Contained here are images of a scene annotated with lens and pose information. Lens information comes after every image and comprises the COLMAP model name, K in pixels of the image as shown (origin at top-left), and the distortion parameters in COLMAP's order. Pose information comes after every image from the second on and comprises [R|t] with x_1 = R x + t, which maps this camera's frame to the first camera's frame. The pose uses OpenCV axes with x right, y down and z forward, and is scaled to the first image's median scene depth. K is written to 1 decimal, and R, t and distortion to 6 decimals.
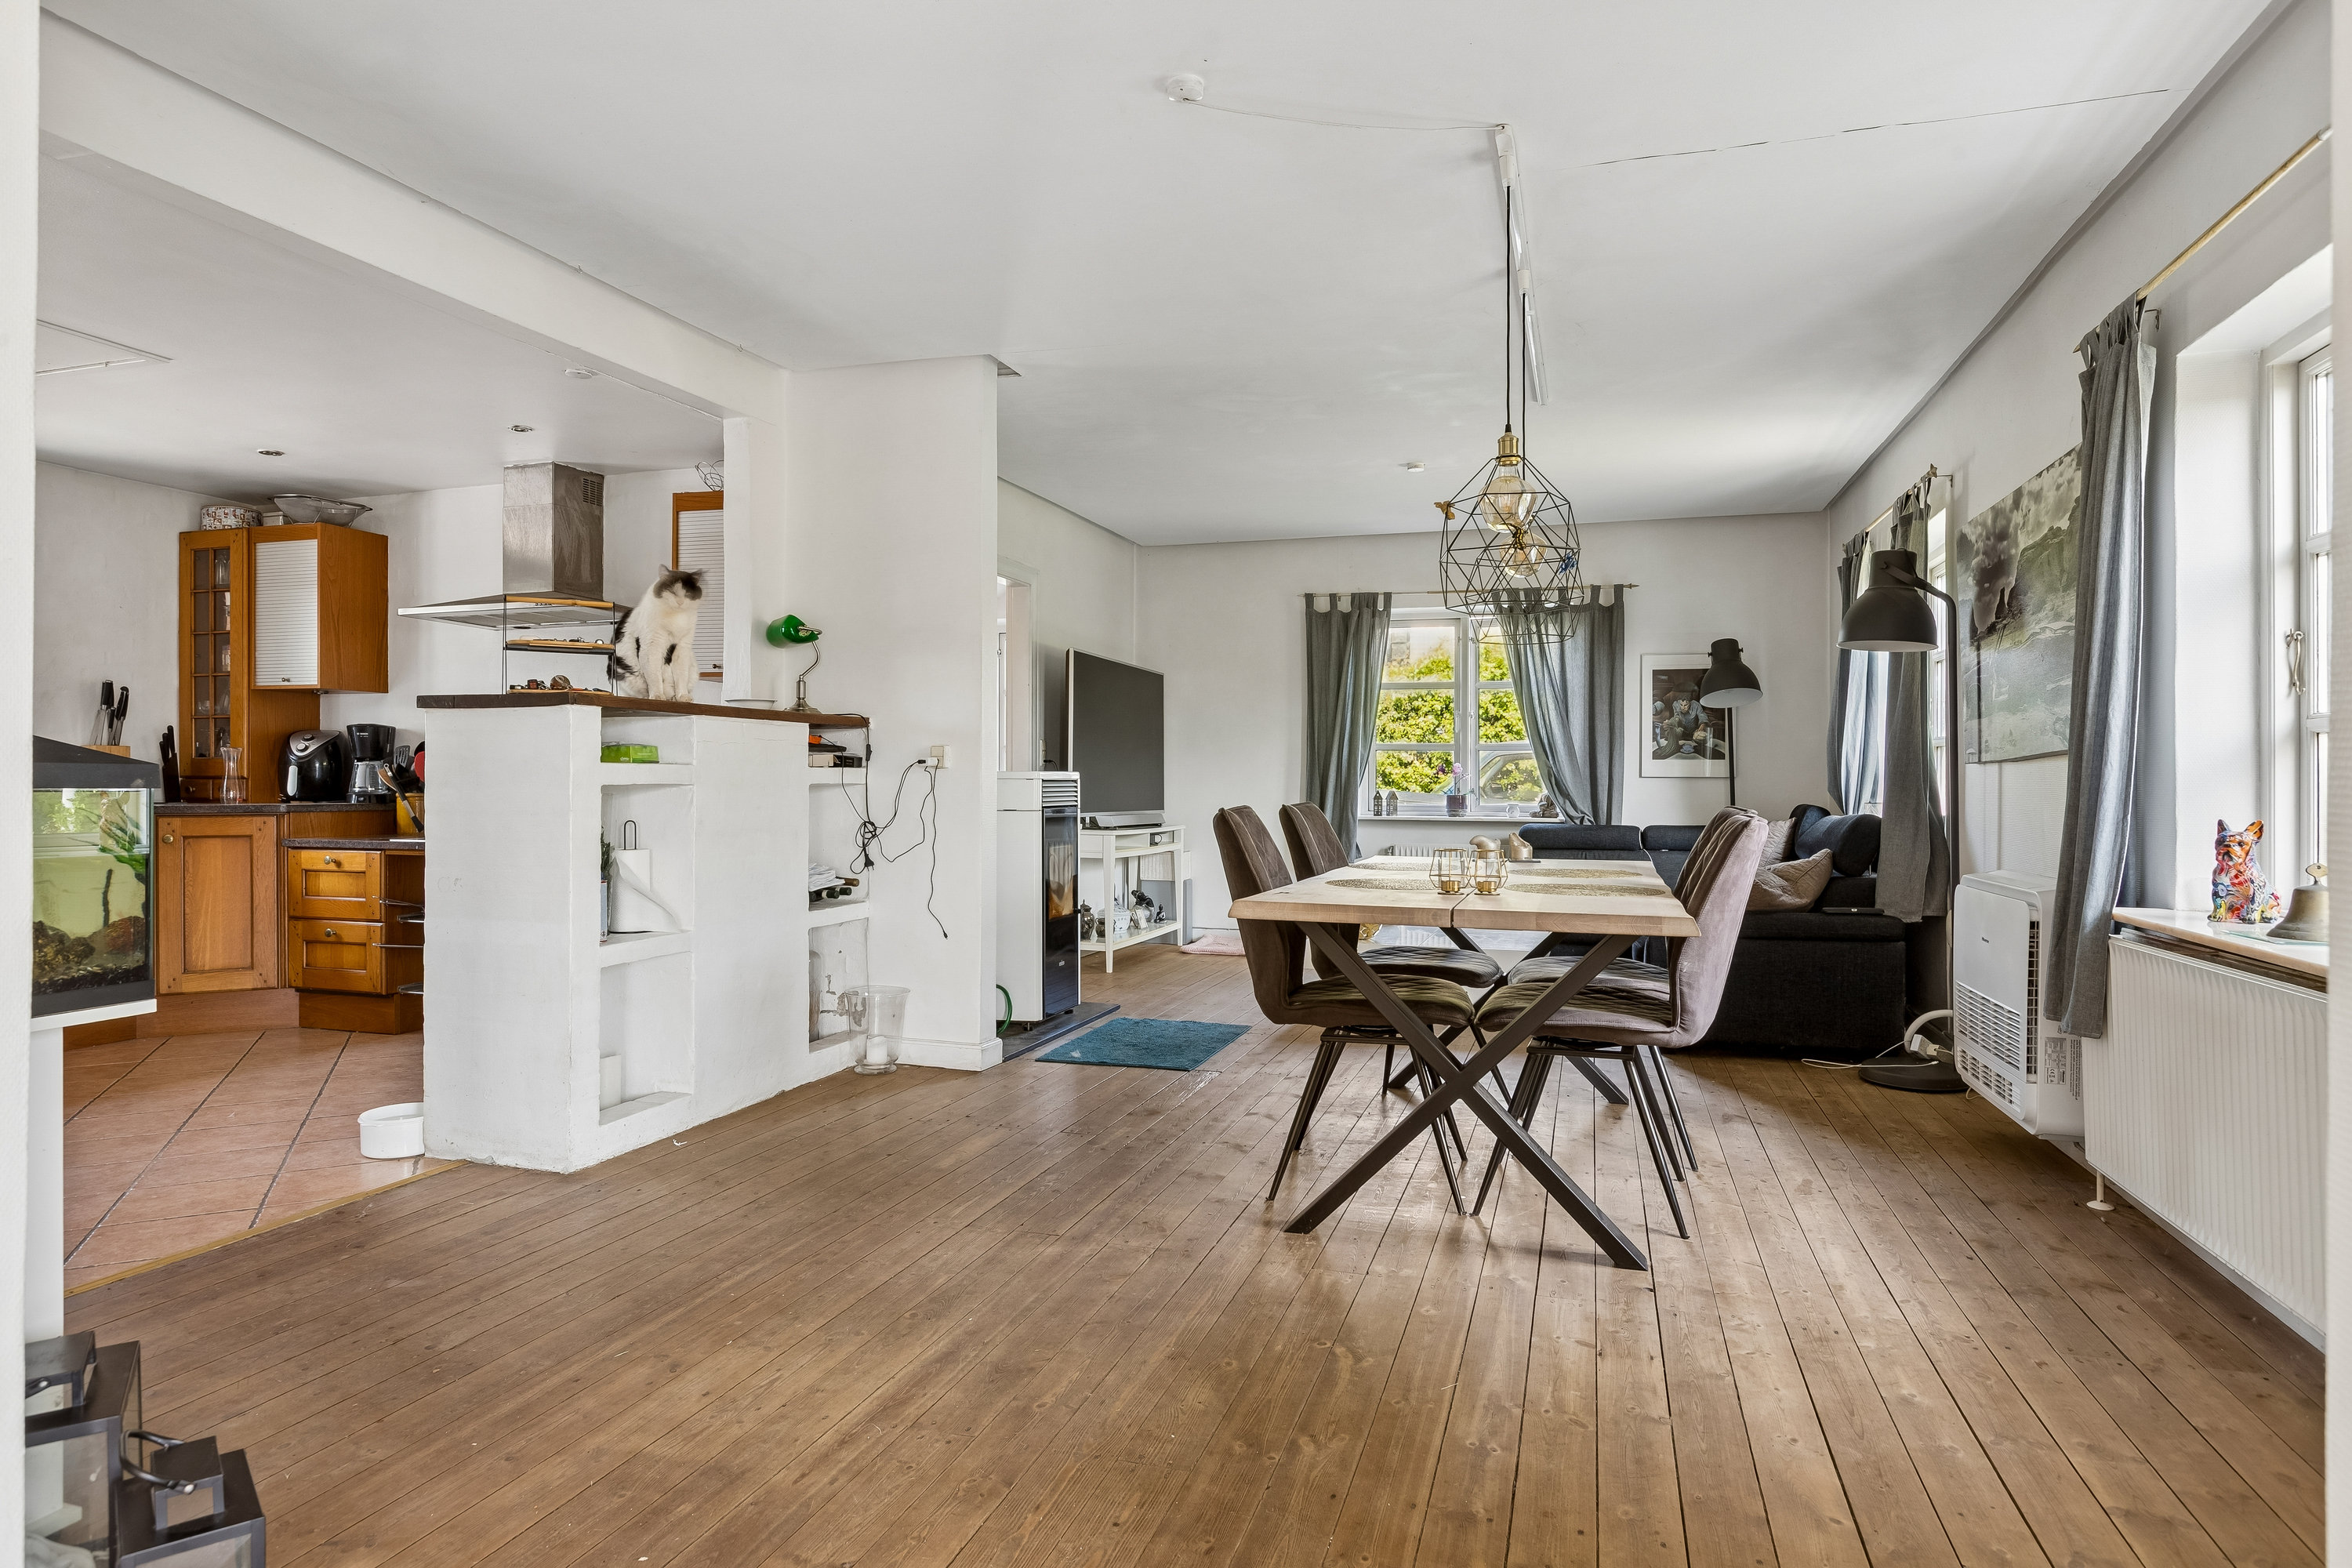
lens RADIAL K [[1334.3, 0, 1171.4], [0, 1334.3, 777.2], [0, 0, 1]] dist [-0.008943, 0.001498]
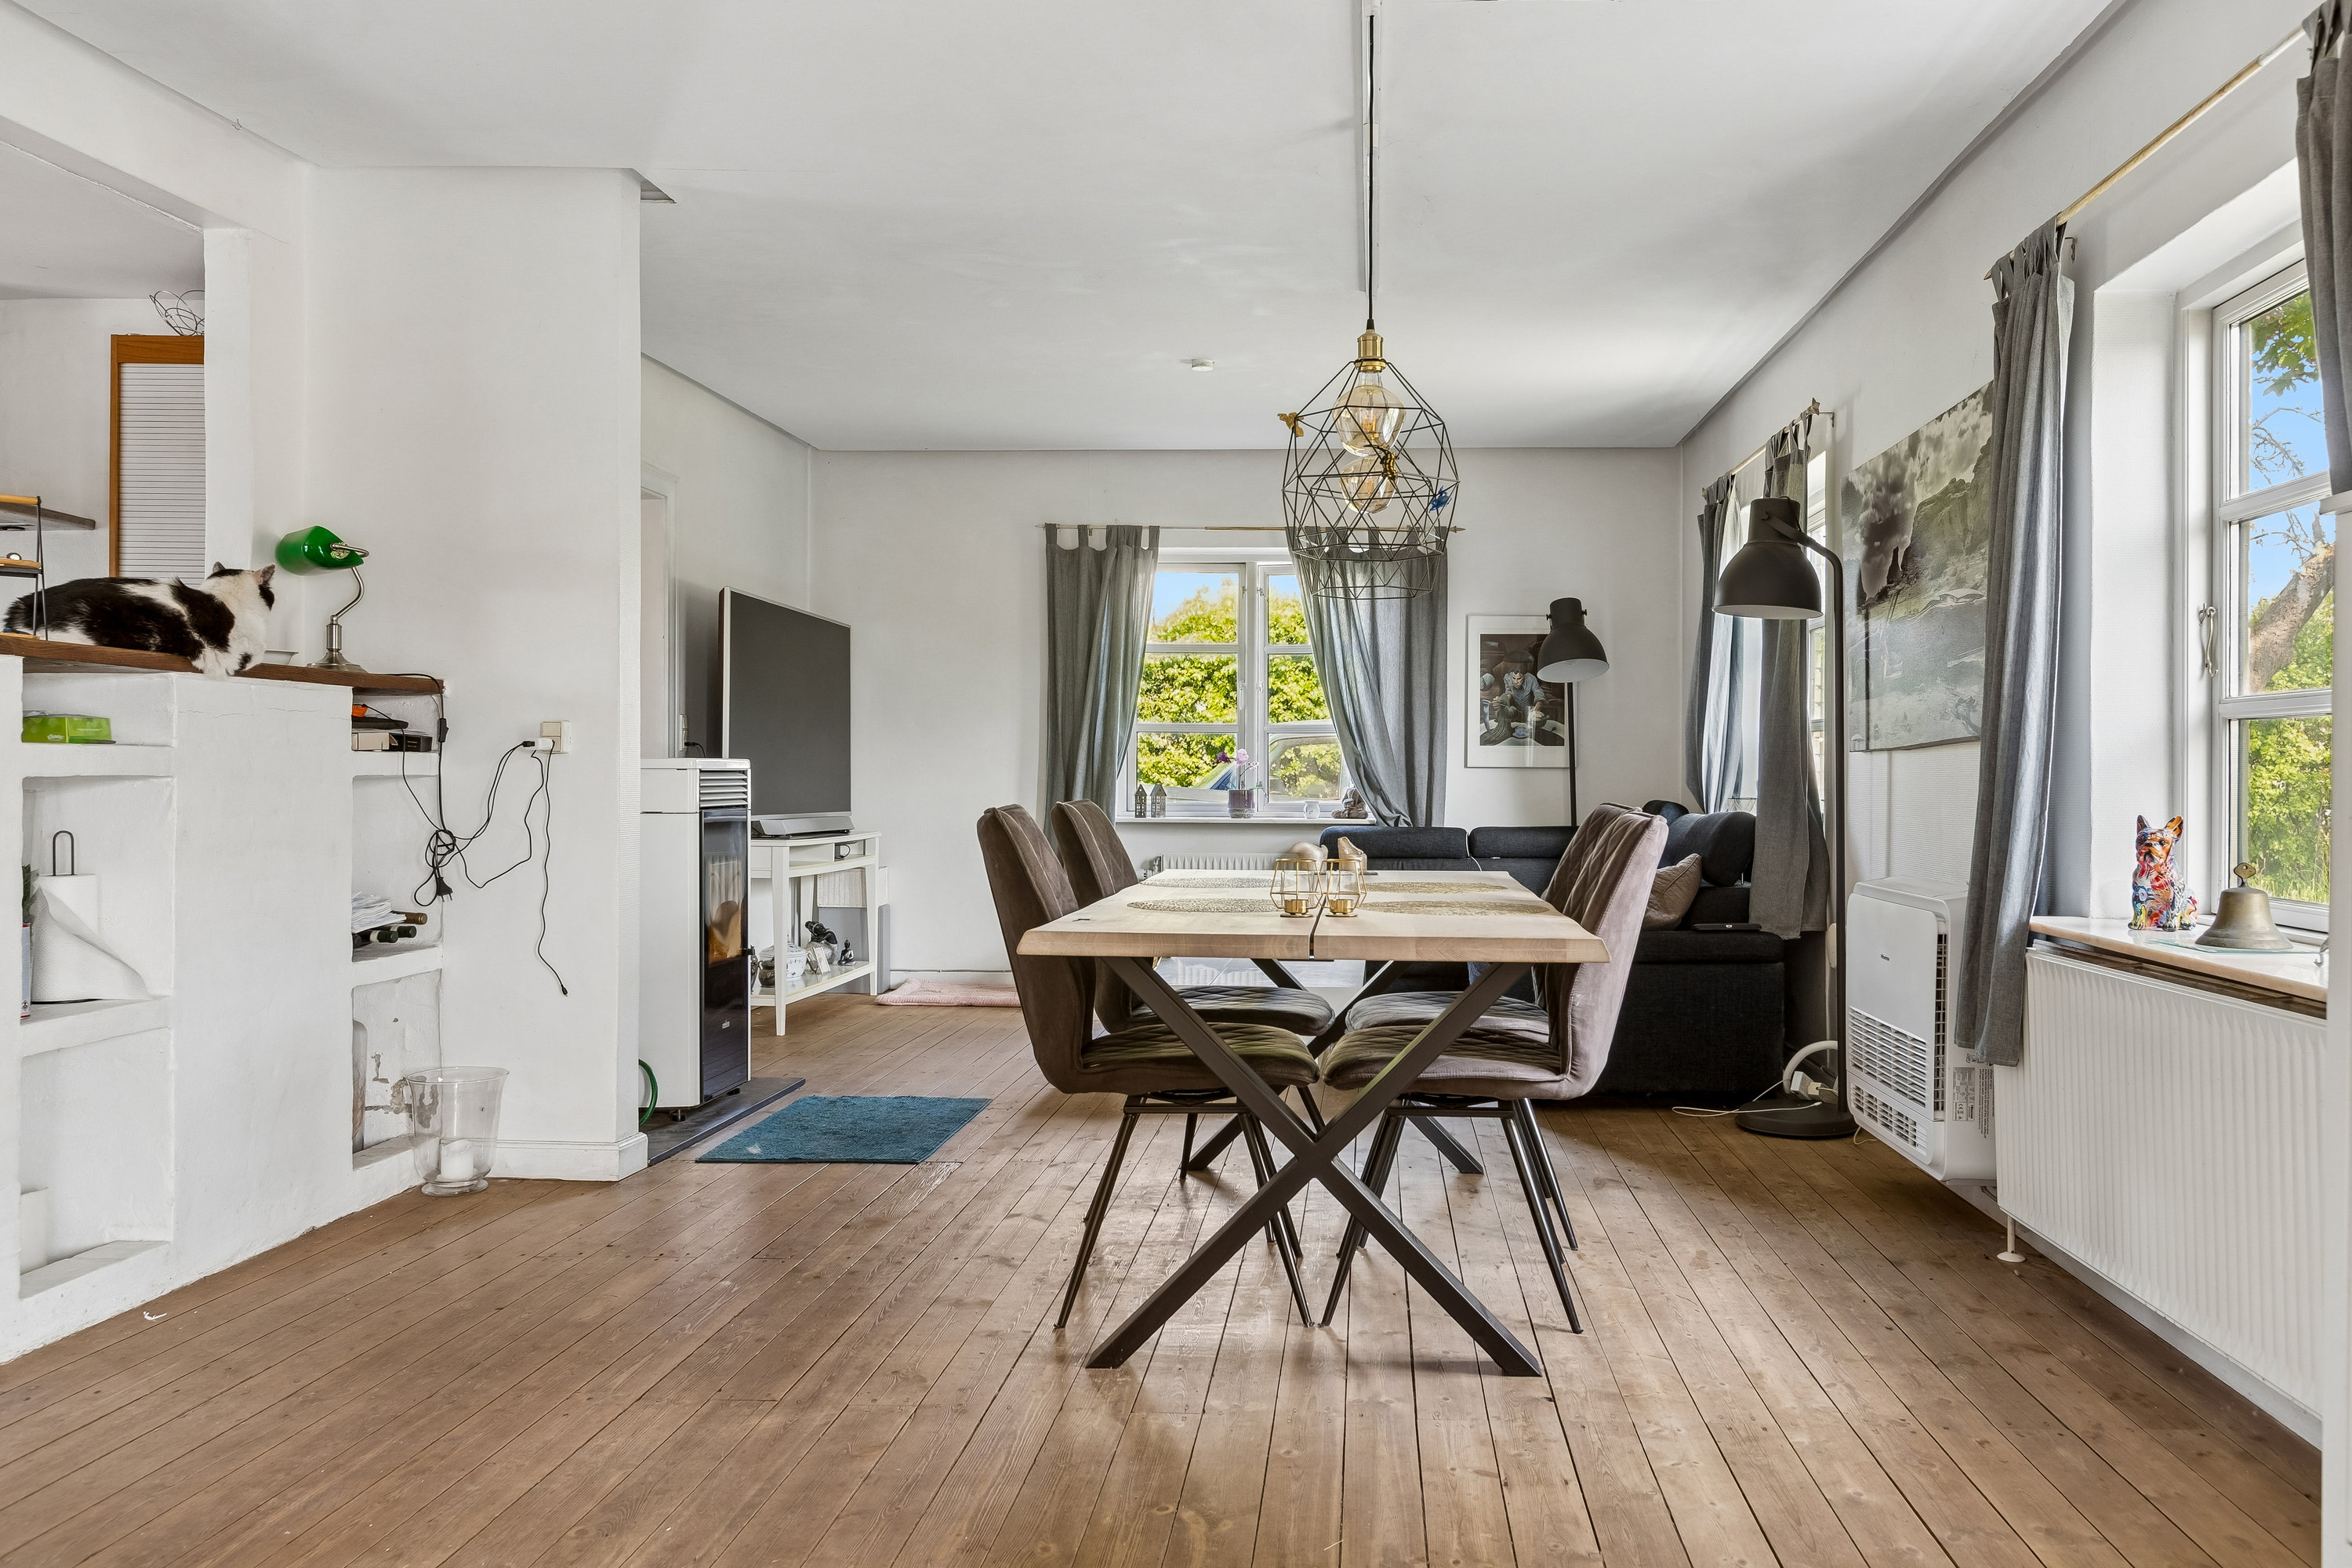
lens RADIAL K [[1756.5, 0, 1301.2], [0, 1756.5, 775.1], [0, 0, 1]] dist [0.003871, -0.008911]
pose [[0.964447, 0.000306, 0.264278, -0.036750], [-0.001518, 0.999989, 0.004382, 0.000188], [-0.264274, -0.004627, 0.964437, 0.004826]]
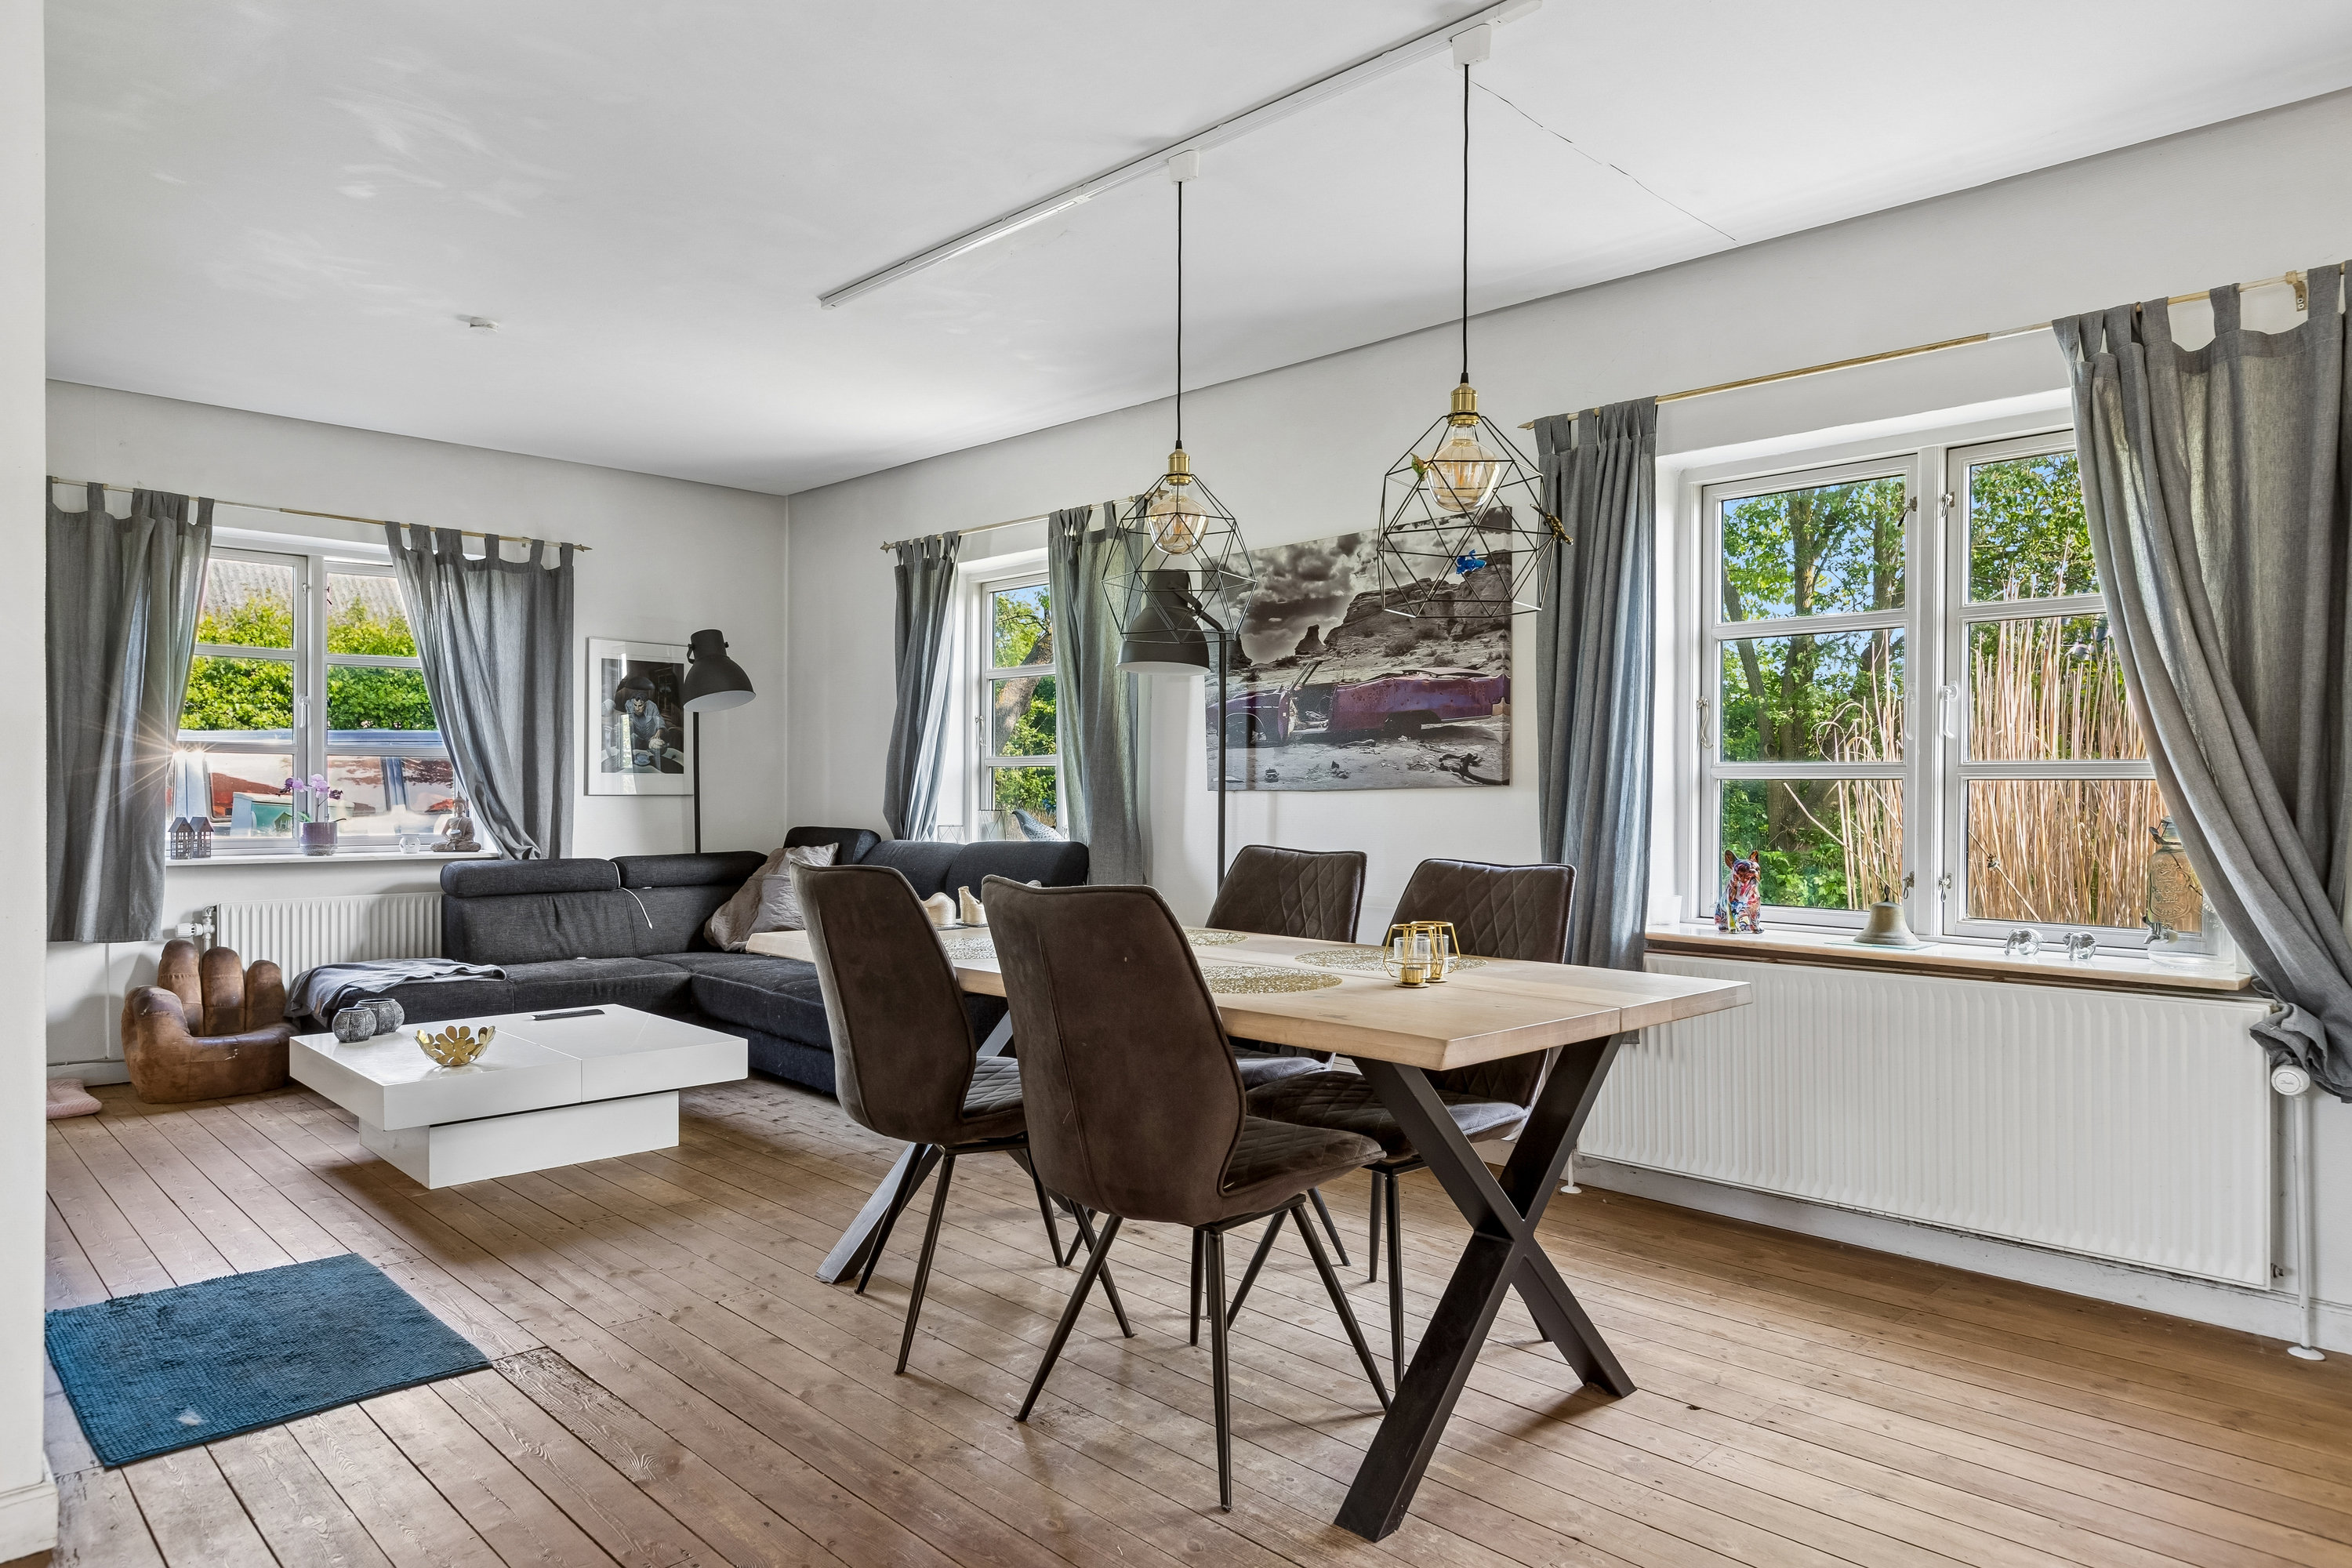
lens RADIAL K [[1435.7, 0, 1172.0], [0, 1435.7, 801.2], [0, 0, 1]] dist [-0.000929, 0.000581]
pose [[0.472522, -0.010158, 0.881260, -0.341949], [-0.006129, 0.999872, 0.014811, -0.016538], [-0.881297, -0.012400, 0.472399, 0.455958]]
